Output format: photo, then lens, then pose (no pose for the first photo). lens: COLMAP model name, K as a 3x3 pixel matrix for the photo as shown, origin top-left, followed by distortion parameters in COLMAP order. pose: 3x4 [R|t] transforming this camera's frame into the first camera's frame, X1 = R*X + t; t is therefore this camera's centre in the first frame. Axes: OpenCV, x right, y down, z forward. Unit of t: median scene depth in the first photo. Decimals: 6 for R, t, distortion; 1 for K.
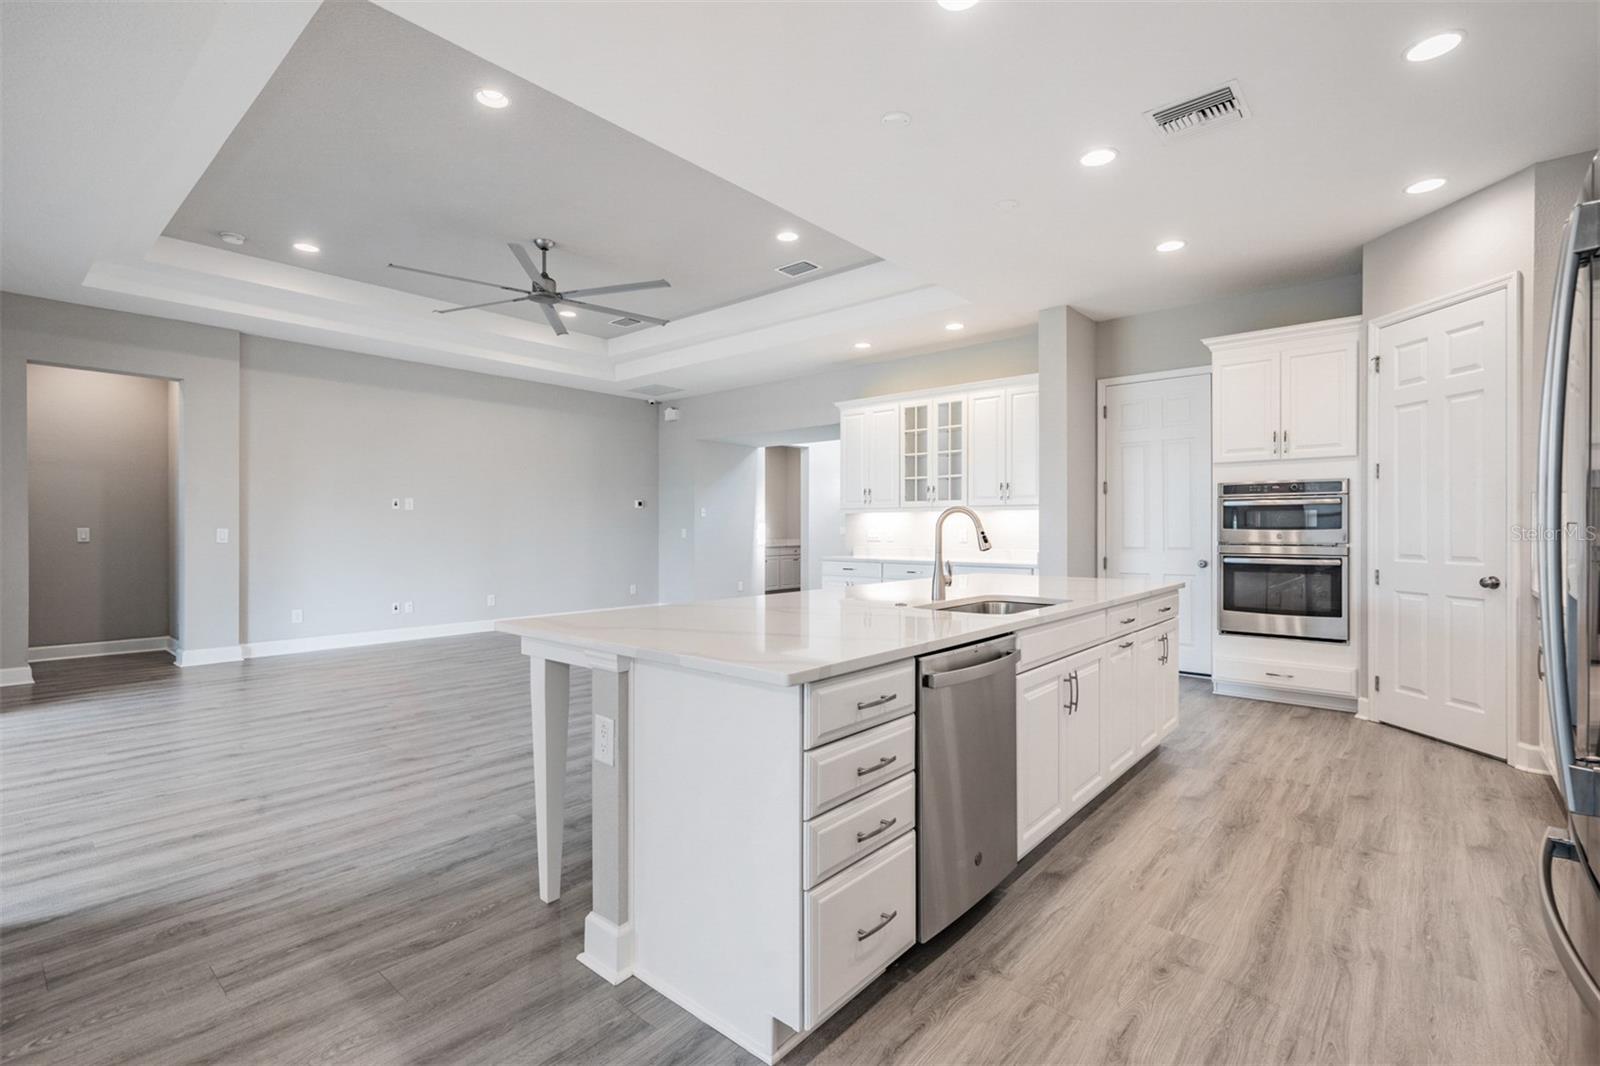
lens RADIAL K [[721.3, 0, 800.0], [0, 721.3, 533.0], [0, 0, 1]] dist [0.002456, -0.000316]
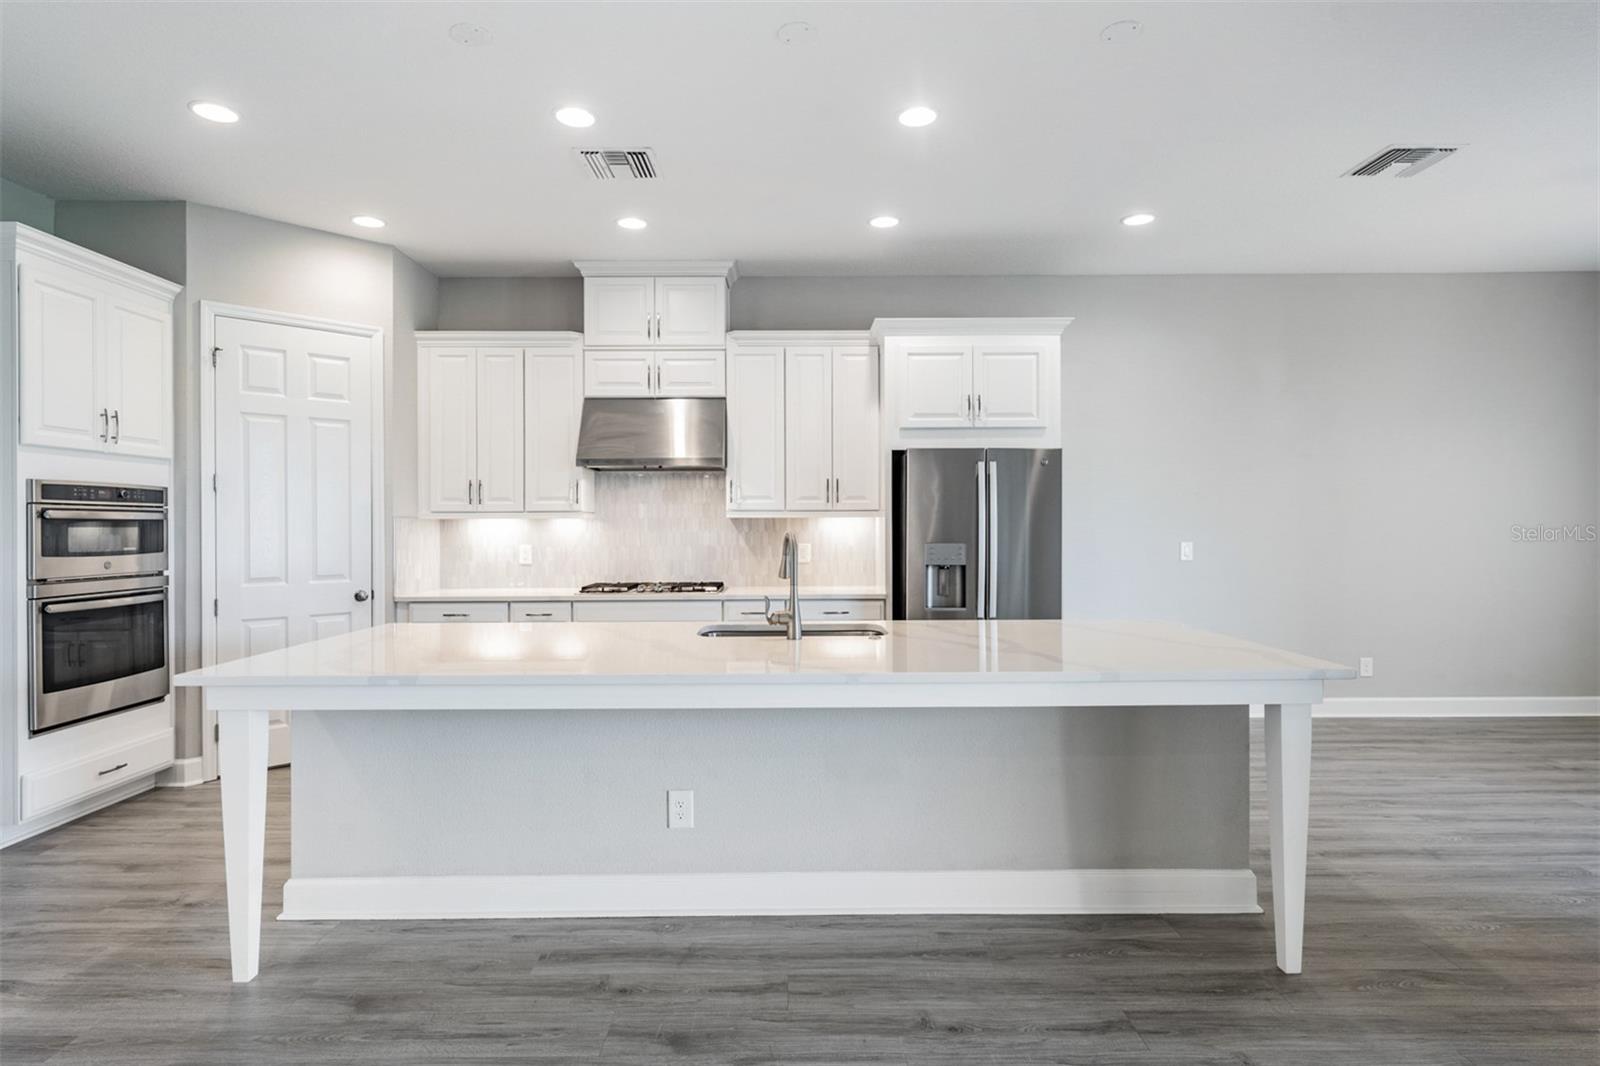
lens RADIAL K [[836.4, 0, 793.2], [0, 836.4, 527.2], [0, 0, 1]] dist [0.001389, 0.000586]
pose [[-0.652418, 0.002508, 0.757855, -0.315889], [0.009459, 0.999944, 0.004833, -0.026062], [-0.757800, 0.010322, -0.652405, 0.920900]]
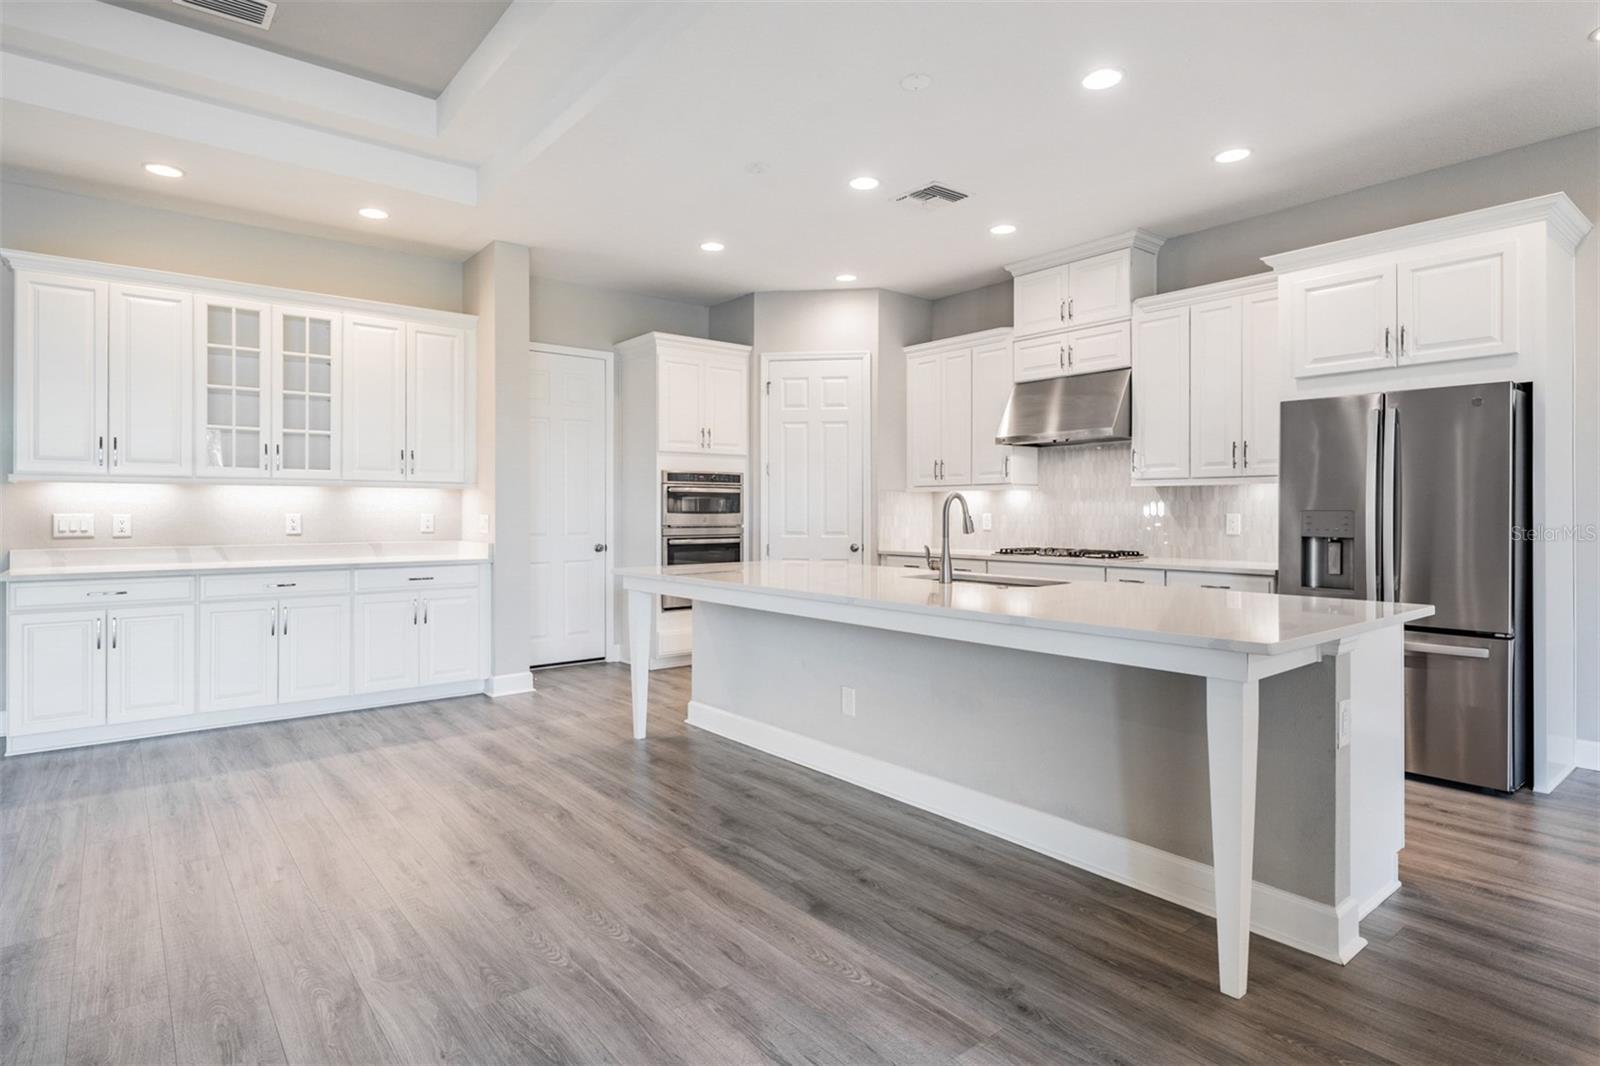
lens RADIAL K [[835.5, 0, 792.1], [0, 835.5, 512.3], [0, 0, 1]] dist [0.001302, -0.000308]
pose [[0.182828, -0.001265, 0.983144, -0.562846], [0.006563, 0.999978, 0.000067, -0.005607], [-0.983123, 0.006440, 0.182832, 0.555127]]
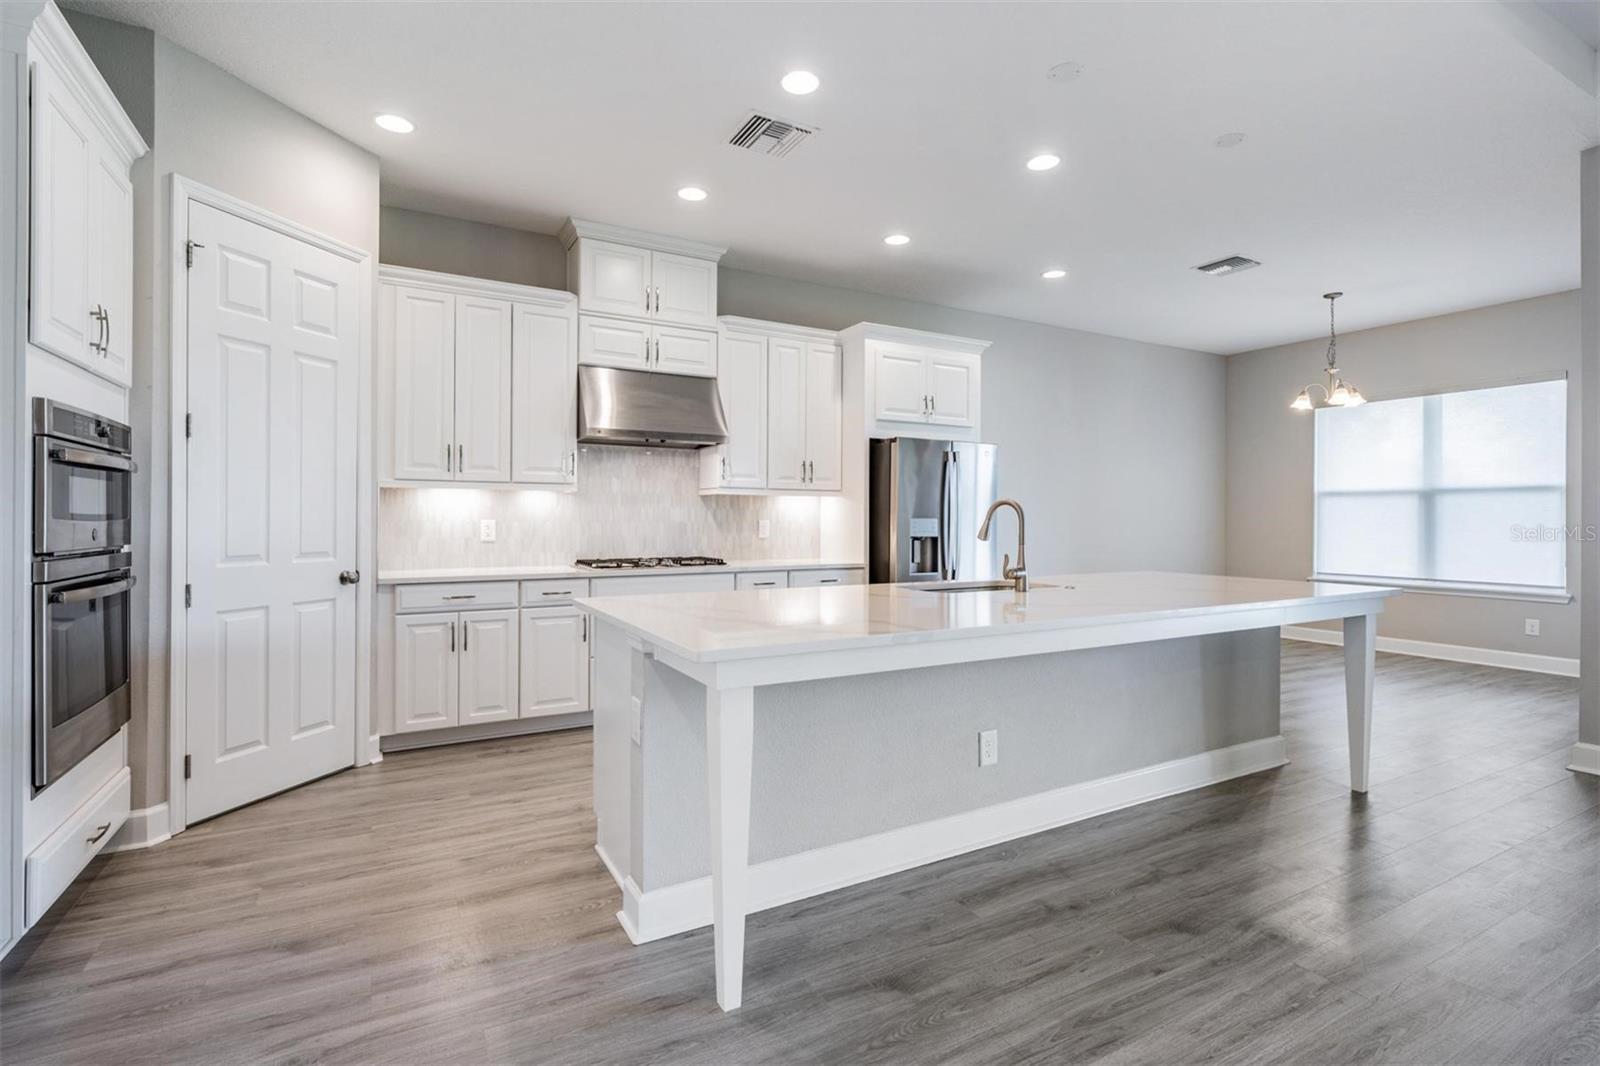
lens RADIAL K [[747.1, 0, 791.6], [0, 747.1, 519.6], [0, 0, 1]] dist [0.000532, -0.000296]
pose [[-0.935500, -0.002206, 0.353320, 0.069782], [-0.000275, 0.999985, 0.005514, -0.007072], [-0.353327, 0.005061, -0.935486, 1.158975]]
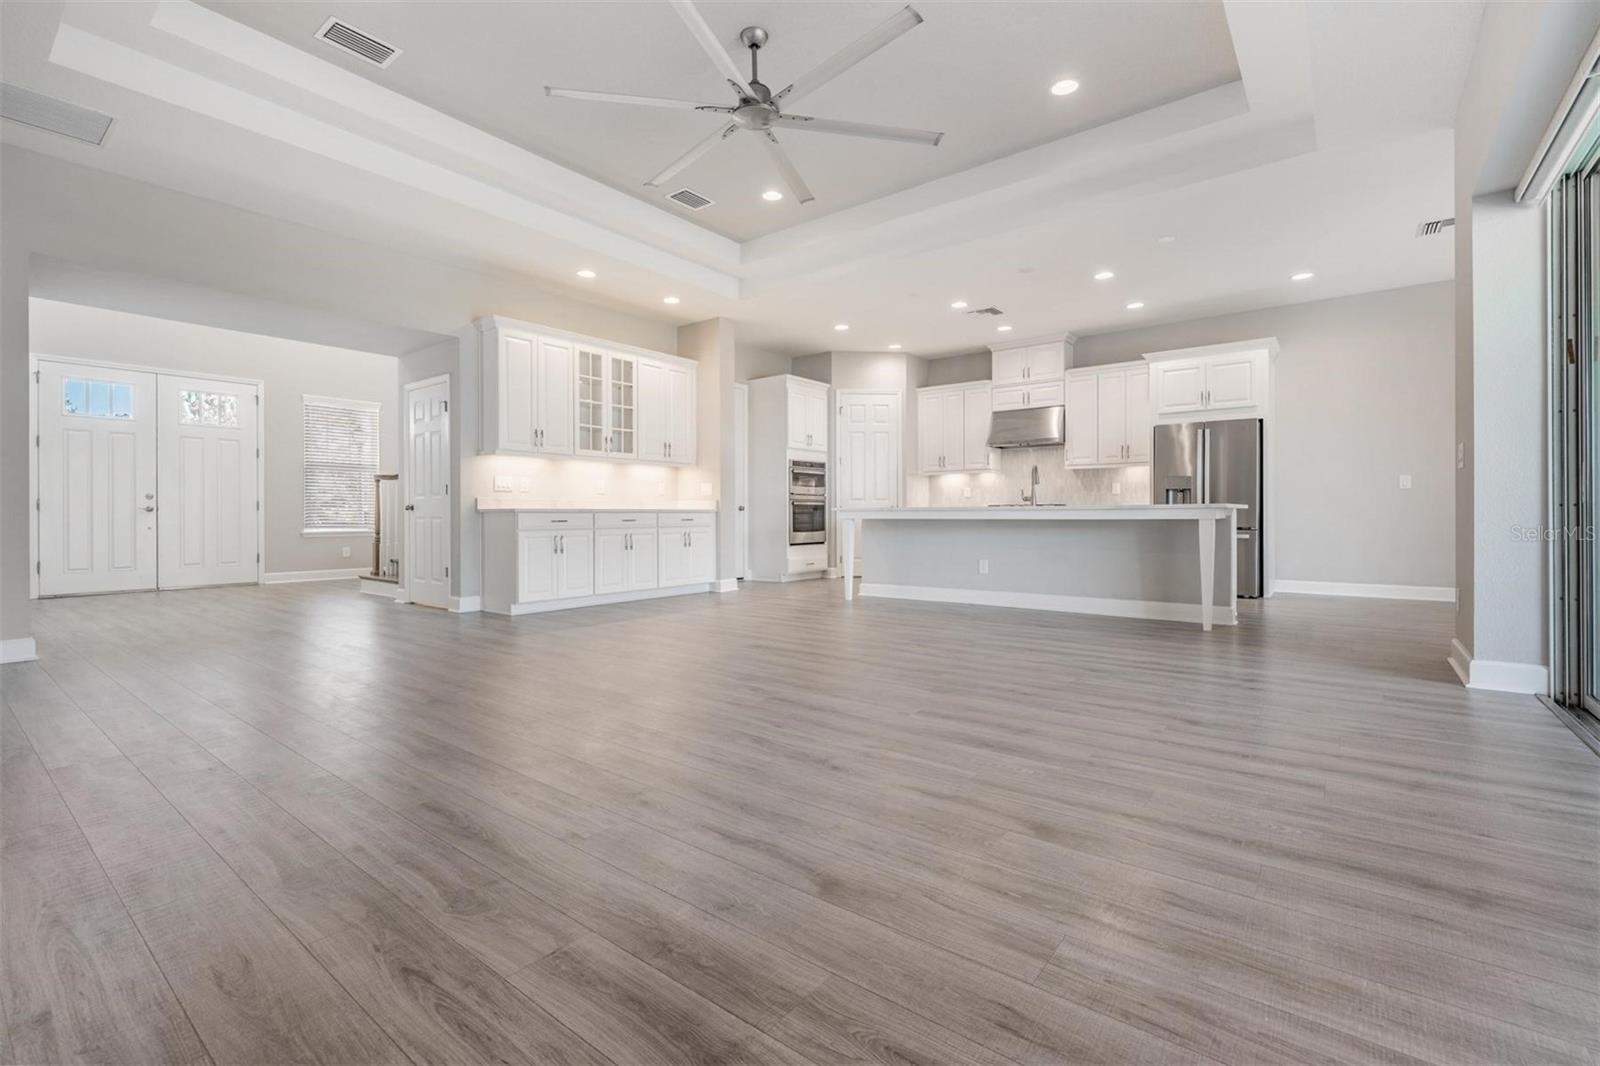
lens RADIAL K [[700.6, 0, 790.0], [0, 700.6, 516.8], [0, 0, 1]] dist [0.002110, 0.000096]
pose [[-0.036205, -0.003956, 0.999337, -1.042477], [0.010164, 0.999939, 0.004327, 0.058628], [-0.999293, 0.010314, -0.036162, 1.002849]]
